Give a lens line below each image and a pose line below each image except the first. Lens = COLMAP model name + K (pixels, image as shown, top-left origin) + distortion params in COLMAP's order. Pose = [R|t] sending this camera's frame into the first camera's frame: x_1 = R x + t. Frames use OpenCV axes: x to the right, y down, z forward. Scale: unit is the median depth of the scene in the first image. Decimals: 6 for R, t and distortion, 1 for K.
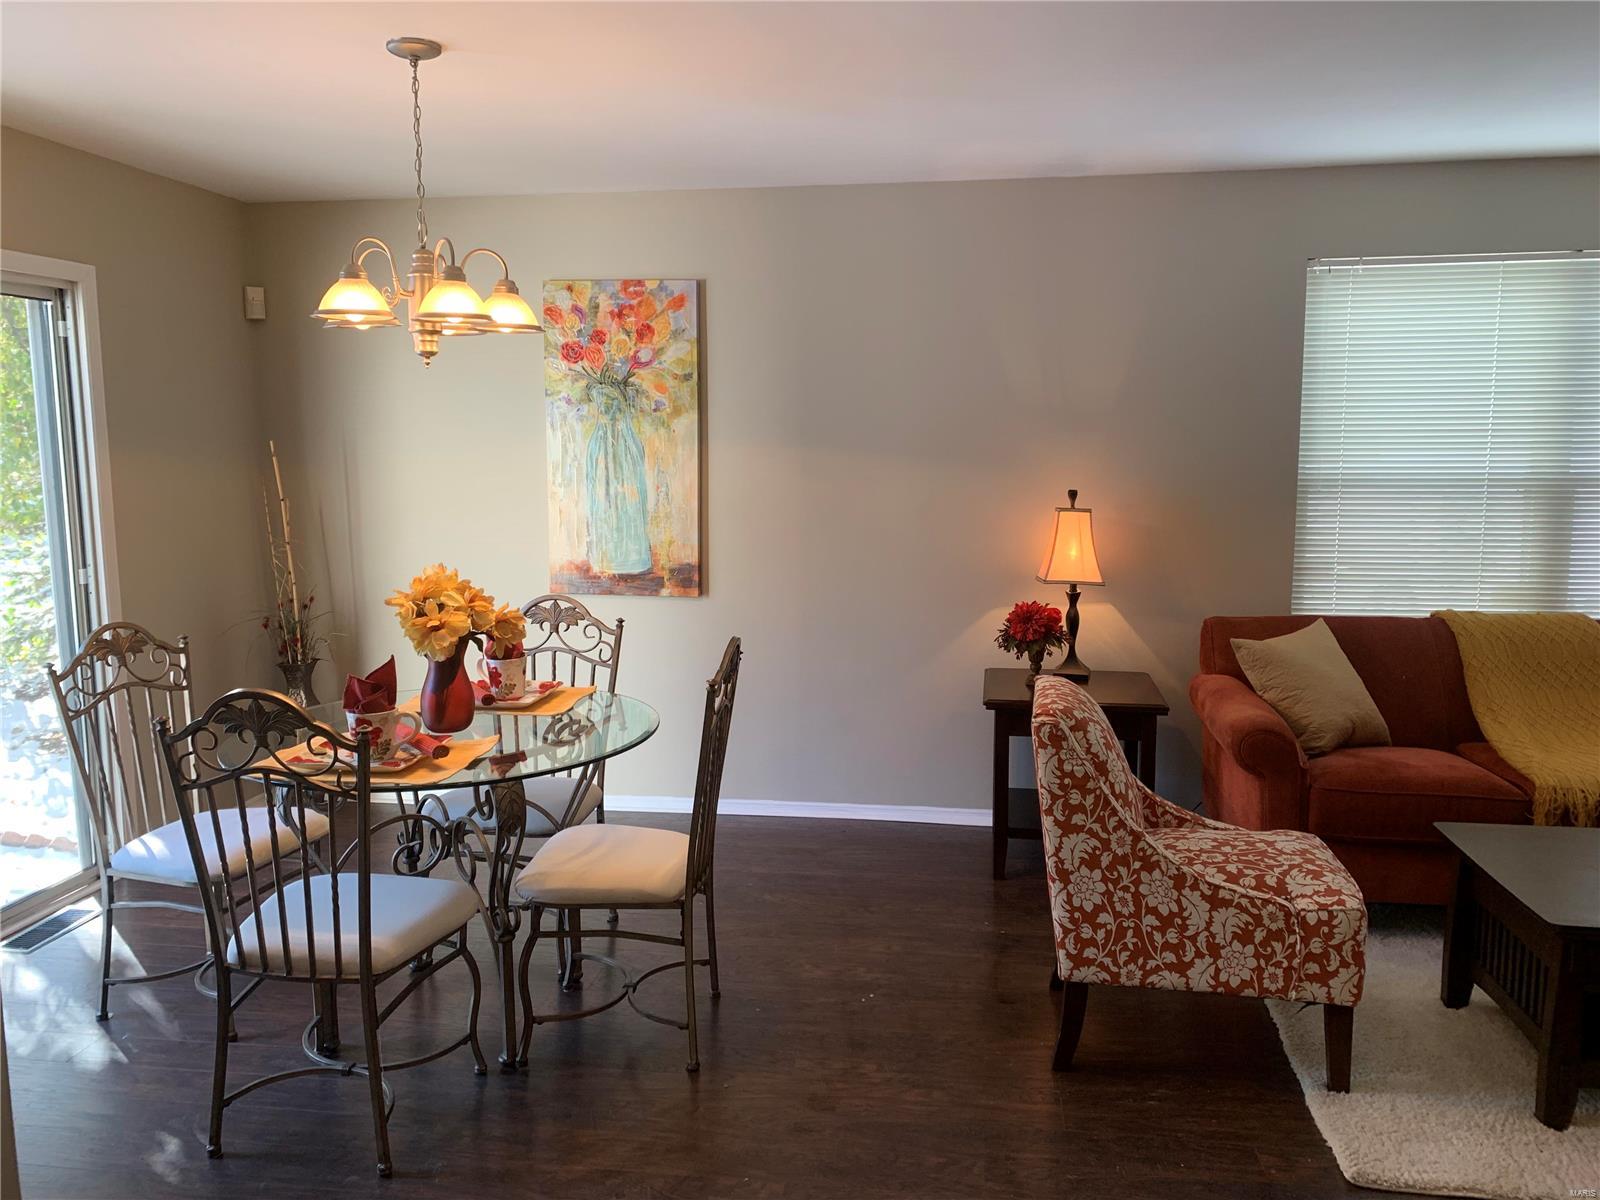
lens RADIAL K [[1217.2, 0, 816.3], [0, 1217.2, 594.4], [0, 0, 1]] dist [0.037494, -0.038757]
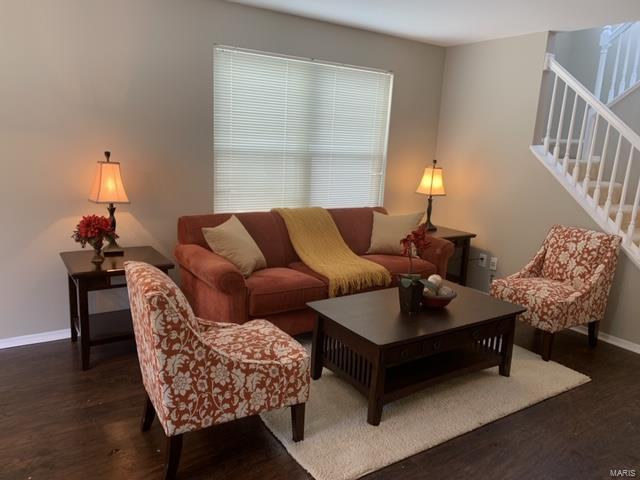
lens RADIAL K [[486.9, 0, 326.5], [0, 486.9, 237.7], [0, 0, 1]] dist [0.037494, -0.038757]
pose [[0.740485, -0.093072, 0.665597, -0.072086], [0.032944, 0.994201, 0.102371, -0.032286], [-0.671265, -0.053877, 0.739257, 0.338134]]
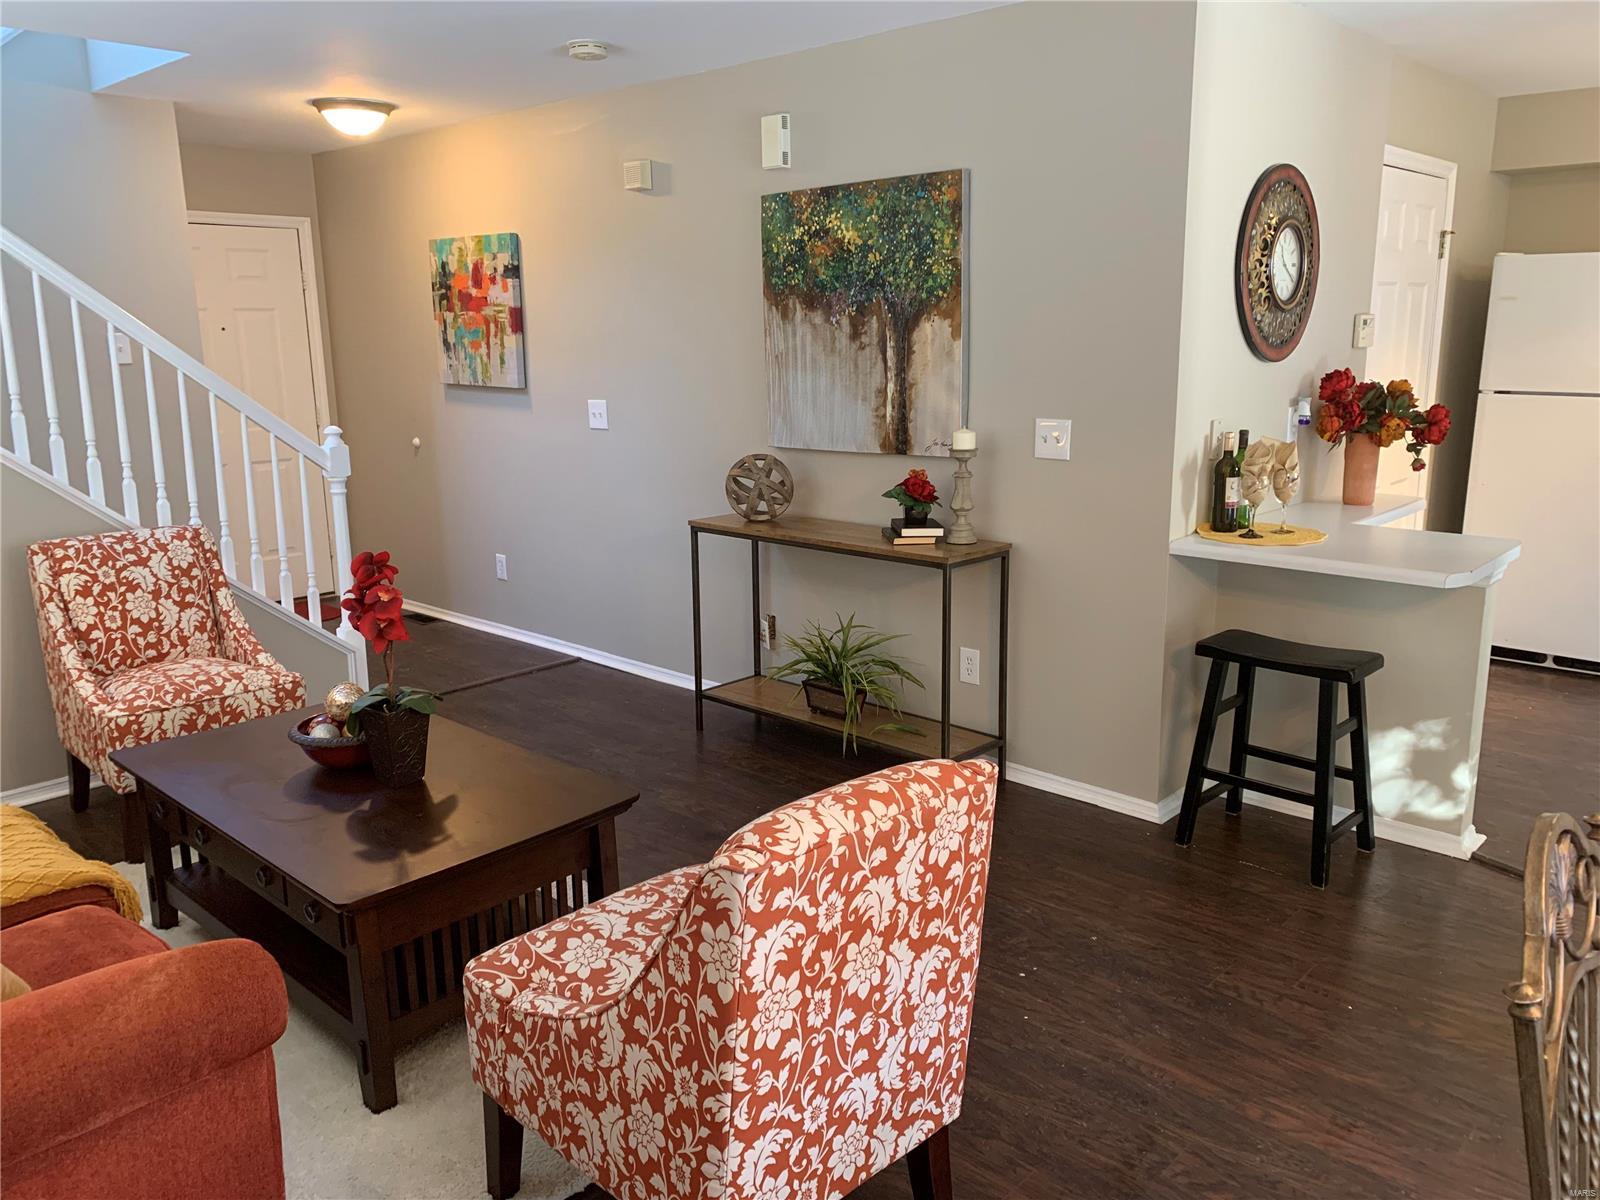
lens RADIAL K [[1237.0, 0, 806.8], [0, 1237.0, 593.6], [0, 0, 1]] dist [0.087550, -0.130452]
pose [[-0.819016, -0.106946, 0.563715, -0.101162], [0.088442, 0.947203, 0.308196, -0.190722], [-0.566913, 0.302274, -0.766316, 1.477819]]
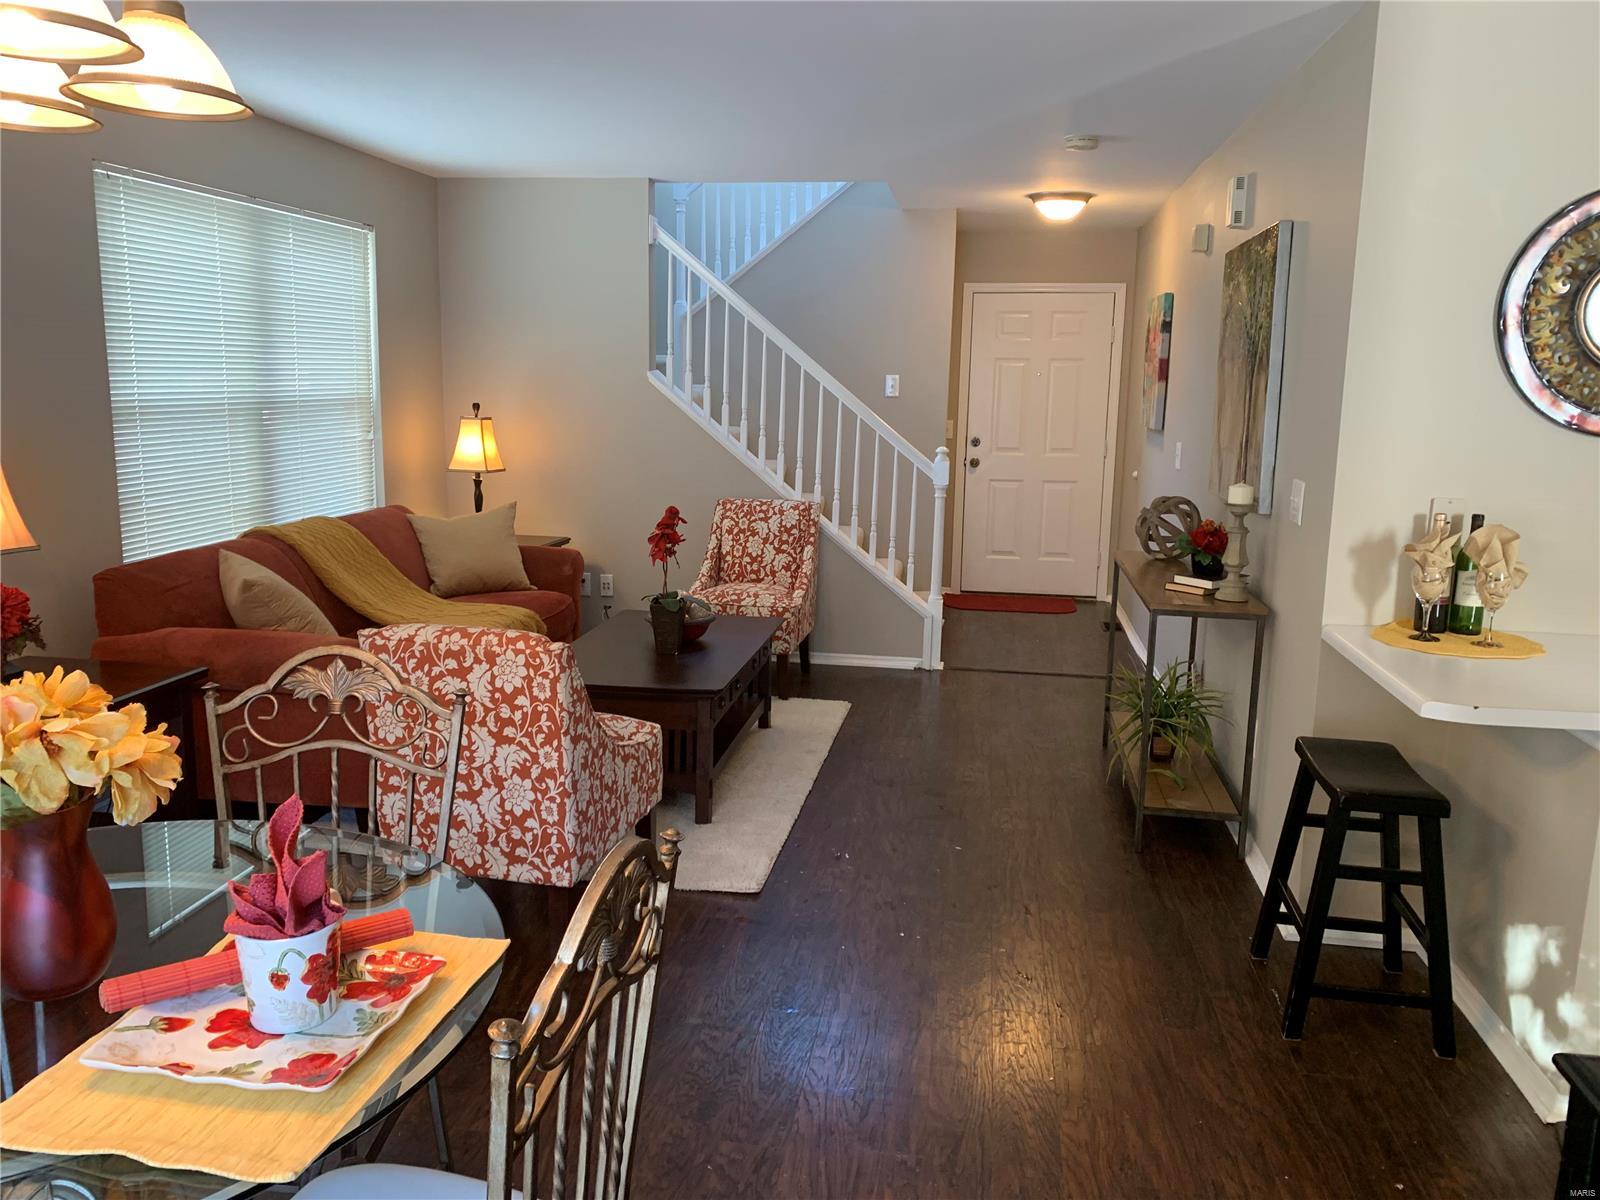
lens RADIAL K [[1213.1, 0, 798.5], [0, 1213.1, 591.2], [0, 0, 1]] dist [0.031612, -0.026396]
pose [[0.012321, -0.169904, 0.985384, -0.776199], [0.106963, 0.980028, 0.167643, -0.087428], [-0.994187, 0.103334, 0.030248, 0.736416]]
